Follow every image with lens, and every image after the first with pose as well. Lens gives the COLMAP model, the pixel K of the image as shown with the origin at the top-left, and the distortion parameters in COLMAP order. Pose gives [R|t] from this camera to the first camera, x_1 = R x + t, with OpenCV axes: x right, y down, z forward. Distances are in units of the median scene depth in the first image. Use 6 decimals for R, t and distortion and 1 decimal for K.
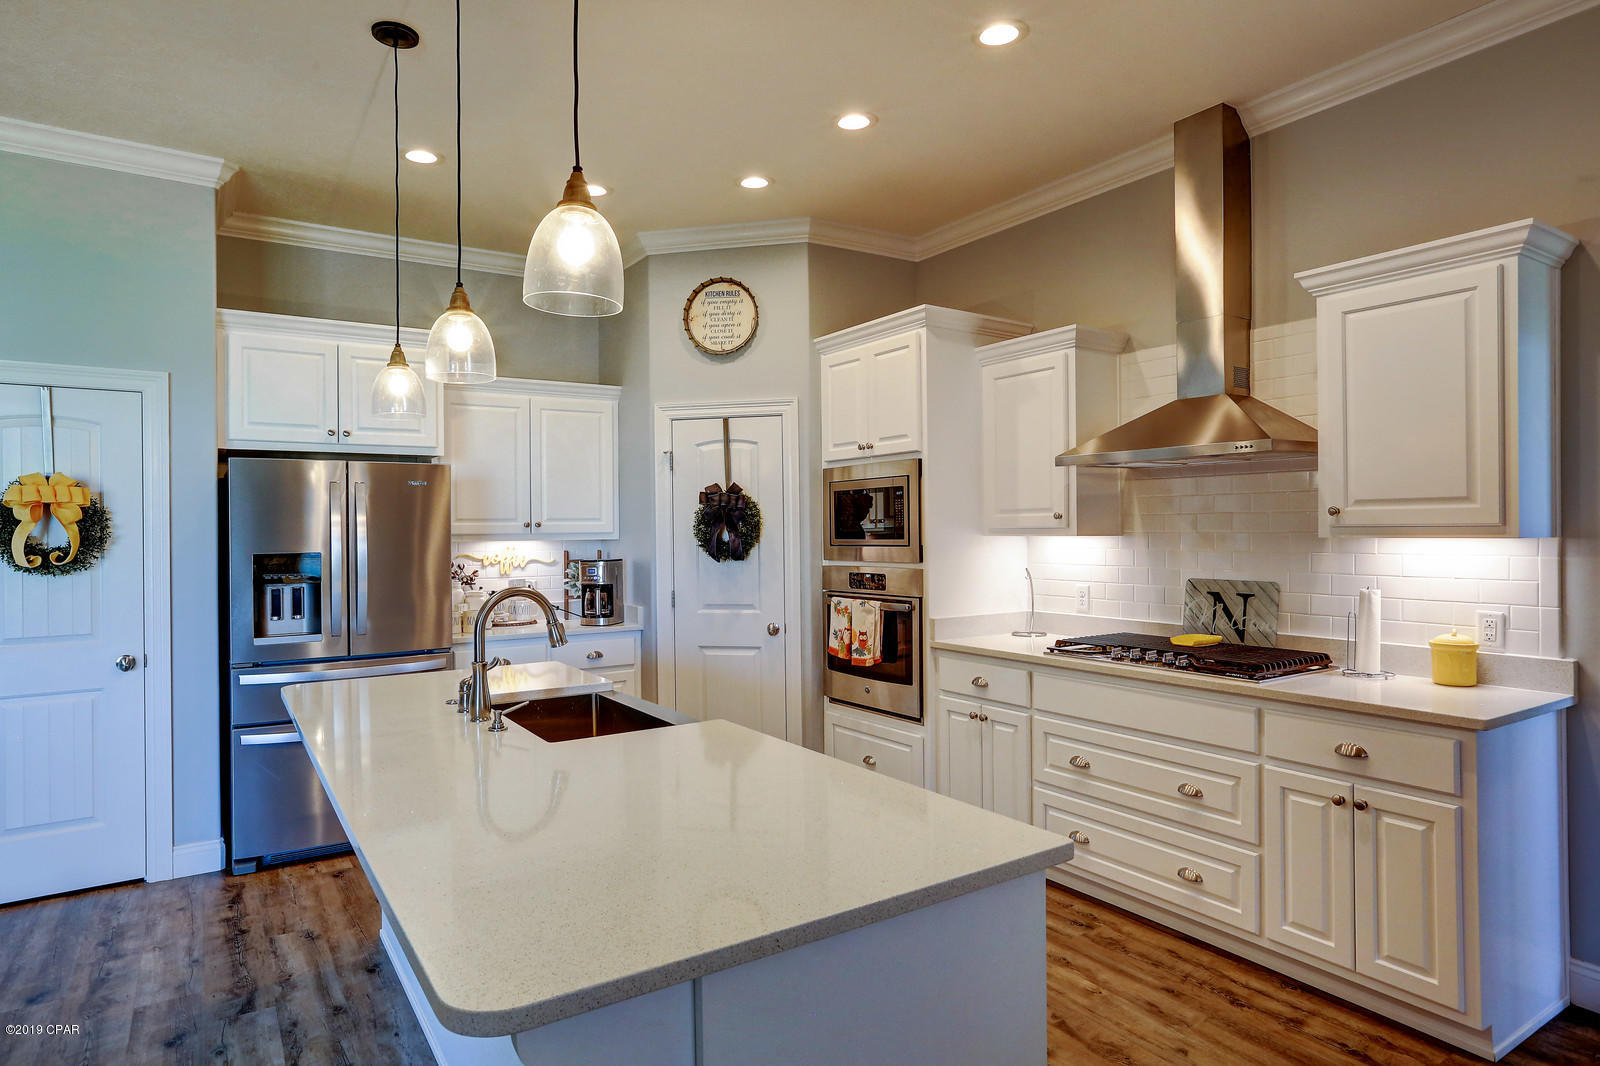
lens RADIAL K [[917.7, 0, 800.0], [0, 917.7, 533.0], [0, 0, 1]] dist [-0.054898, 0.044119]
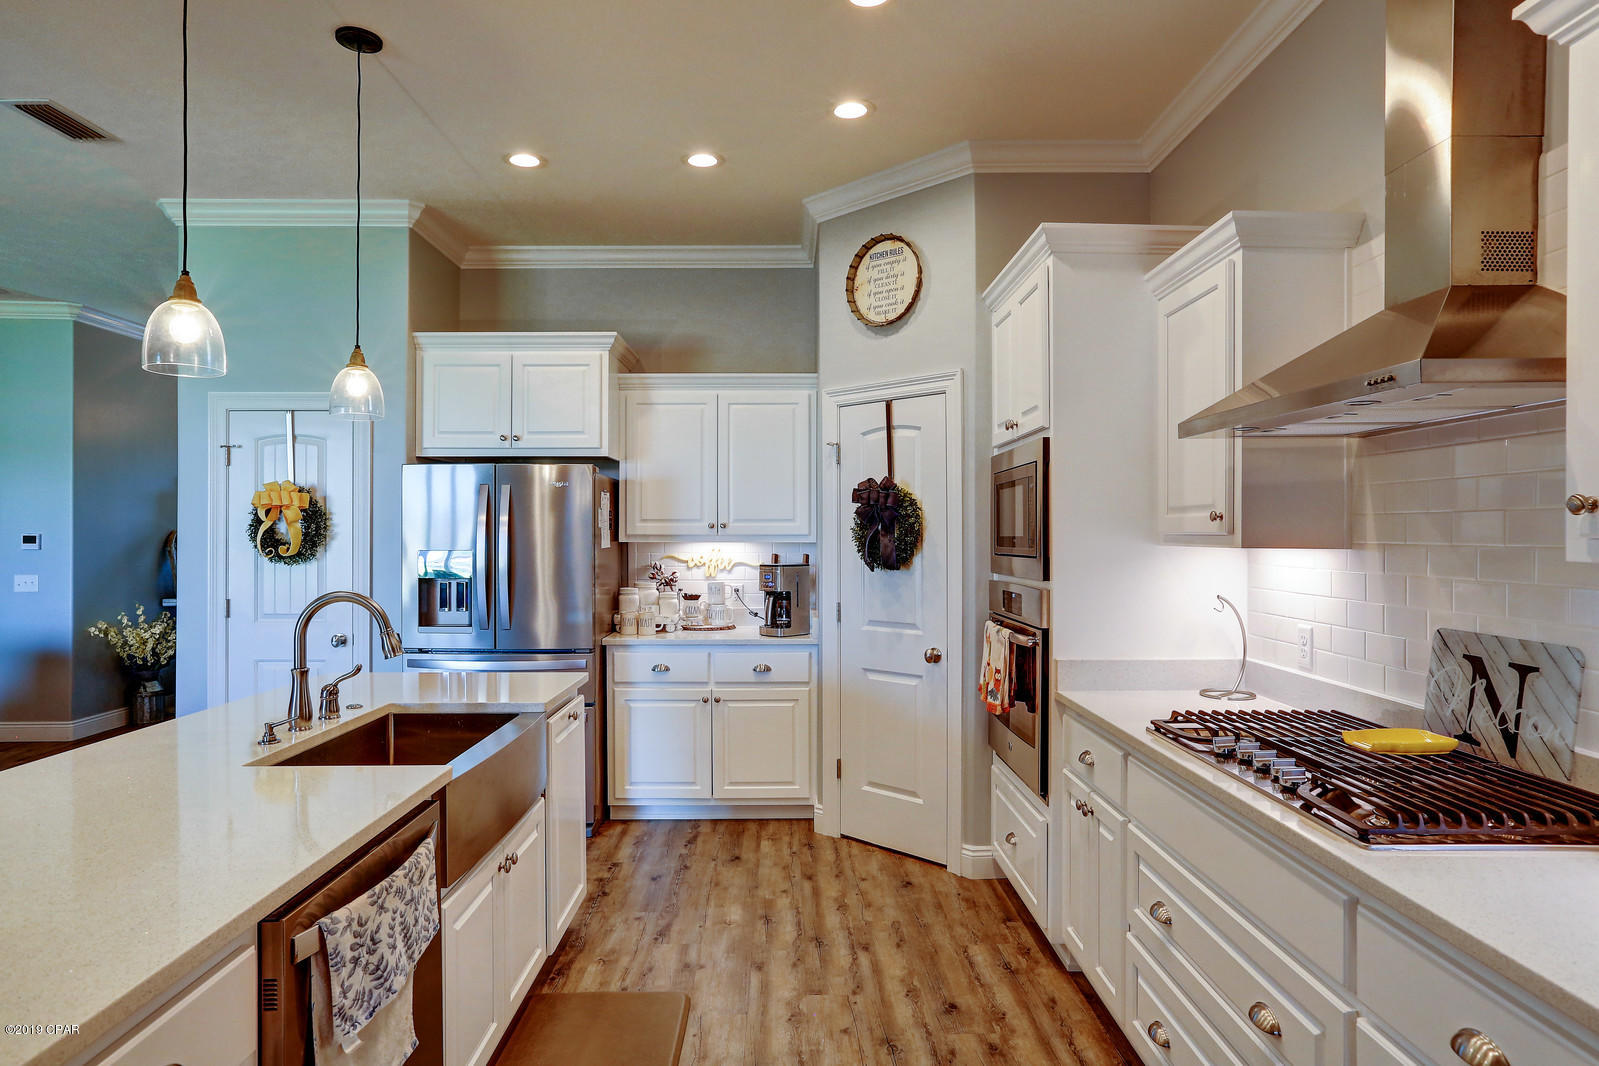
lens RADIAL K [[917.1, 0, 799.5], [0, 917.1, 533.0], [0, 0, 1]] dist [-0.054898, 0.044119]
pose [[0.842288, 0.009816, -0.538938, 0.349178], [-0.010981, 0.999939, 0.001052, -0.004124], [0.538916, 0.005032, 0.842345, 0.282842]]
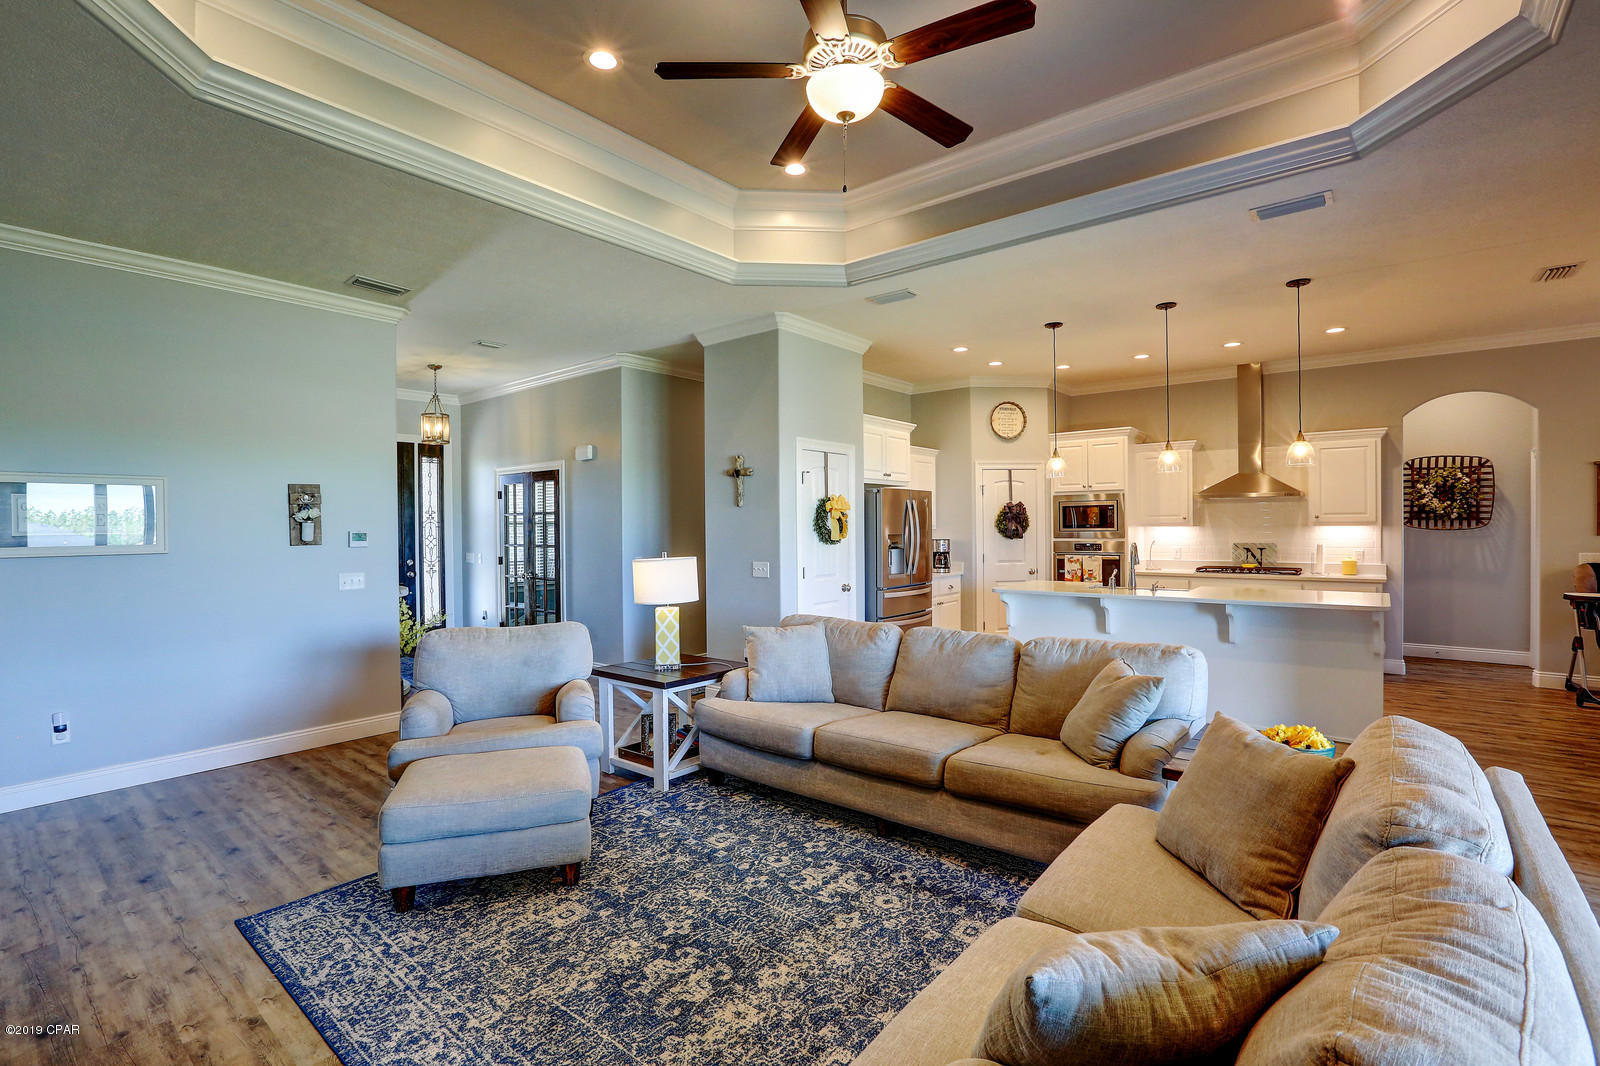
lens RADIAL K [[725.9, 0, 795.2], [0, 725.9, 534.5], [0, 0, 1]] dist [-0.062127, 0.019362]
pose [[0.957081, -0.003329, 0.289802, -1.161142], [0.001857, 0.999984, 0.005355, 0.012119], [-0.289815, -0.004587, 0.957072, -0.475774]]
